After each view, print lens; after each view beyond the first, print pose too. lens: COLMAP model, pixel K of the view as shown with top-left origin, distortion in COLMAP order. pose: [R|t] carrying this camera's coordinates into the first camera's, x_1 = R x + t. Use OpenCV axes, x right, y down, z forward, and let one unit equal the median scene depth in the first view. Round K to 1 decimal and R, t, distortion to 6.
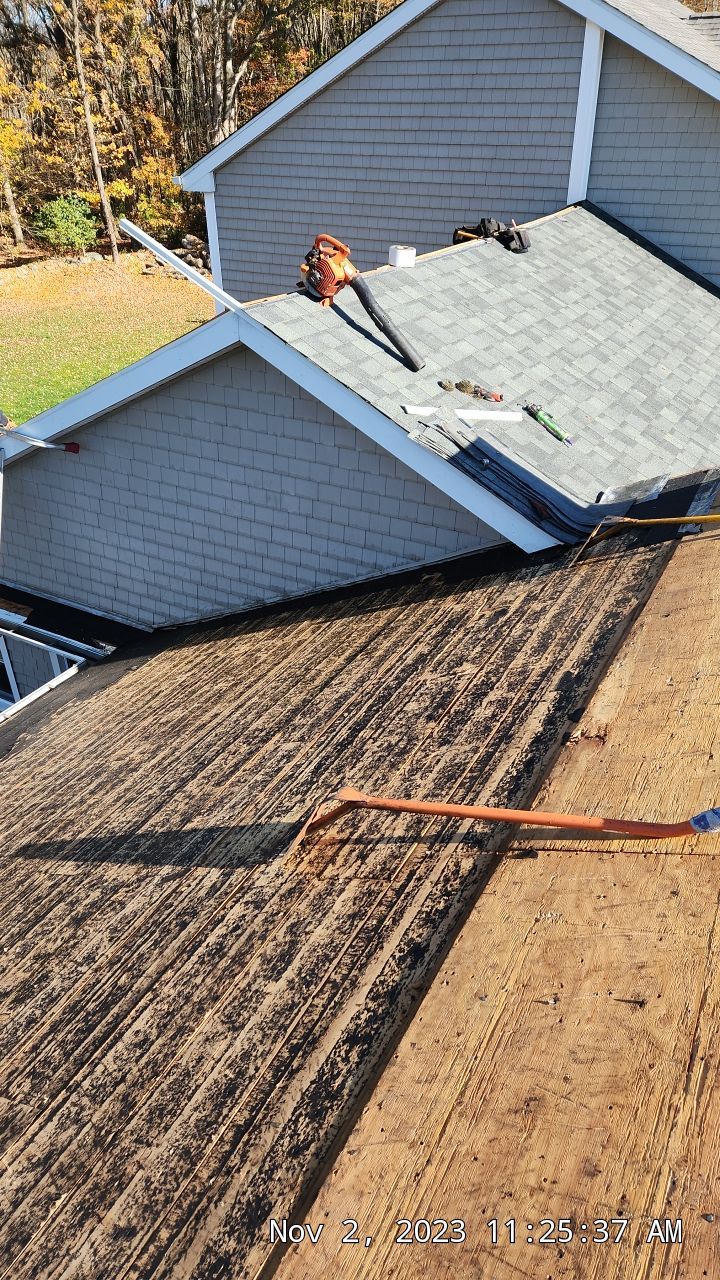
lens RADIAL K [[845.4, 0, 360.0], [0, 845.4, 640.0], [0, 0, 1]] dist [0.088534, -0.038999]
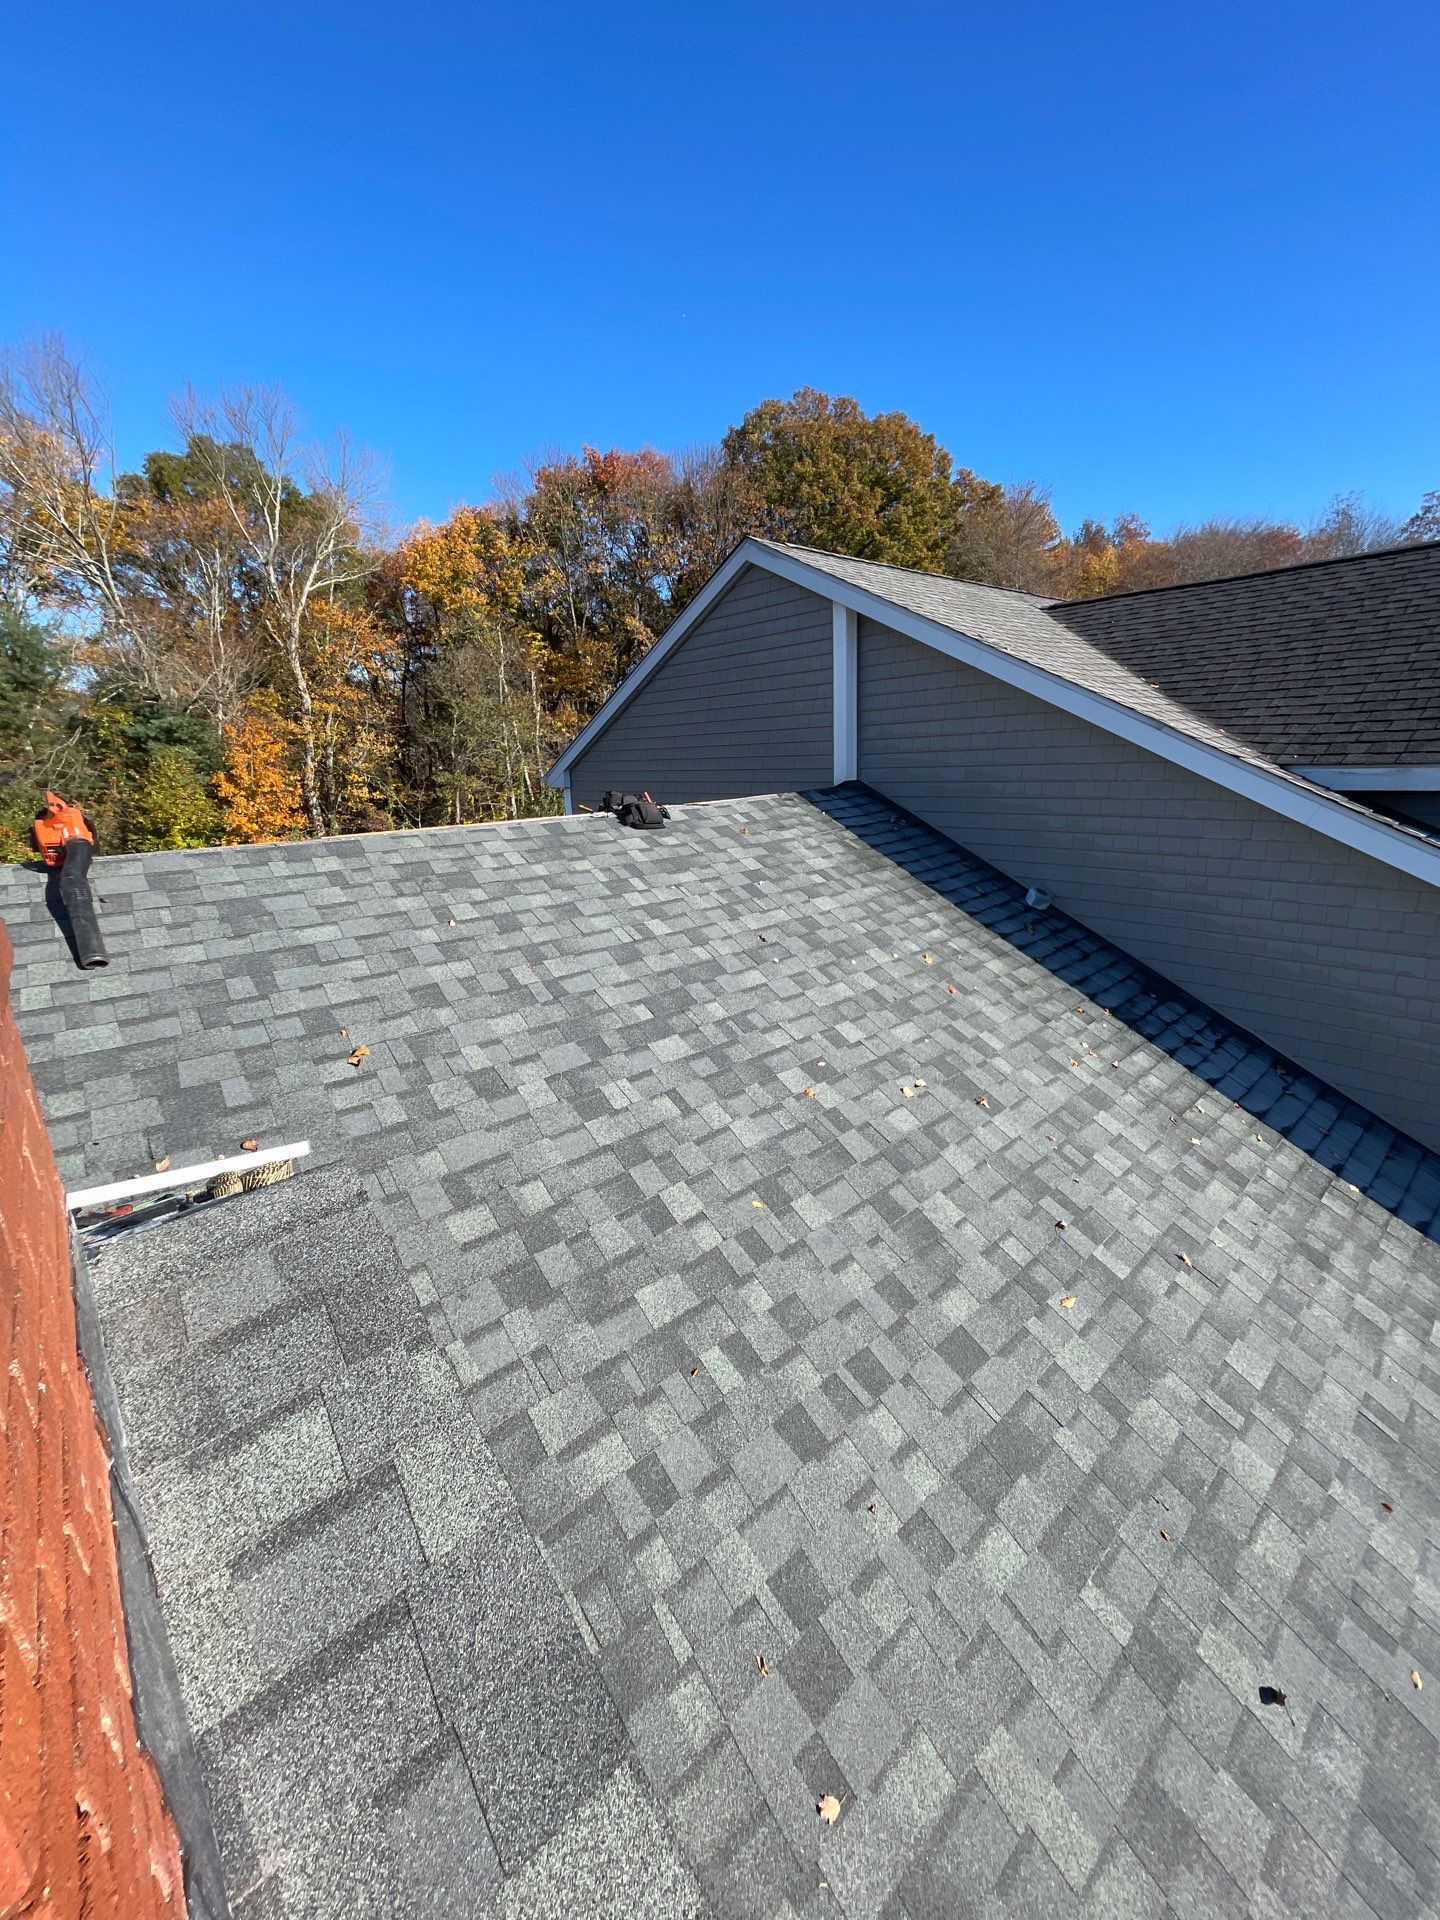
lens RADIAL K [[777.6, 0, 718.4], [0, 777.6, 954.3], [0, 0, 1]] dist [-0.002996, 0.005499]
pose [[0.939895, 0.049772, -0.337817, 0.393177], [-0.141872, 0.956809, -0.253751, -0.123462], [0.310597, 0.286426, 0.906361, 0.303993]]
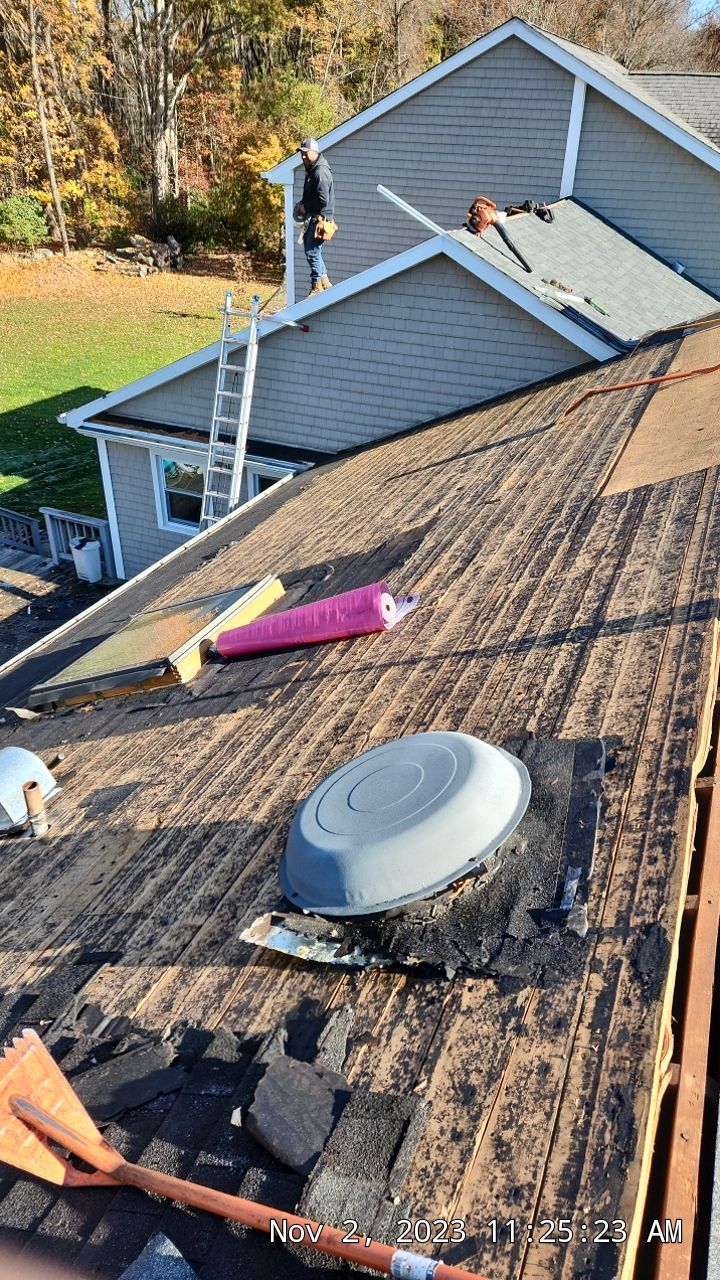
lens RADIAL K [[845.4, 0, 360.0], [0, 845.4, 640.0], [0, 0, 1]] dist [0.088534, -0.038999]
pose [[0.994346, -0.021138, 0.104066, -0.262482], [0.022558, 0.999668, -0.012484, 0.252637], [-0.103768, 0.014761, 0.994492, -0.407810]]
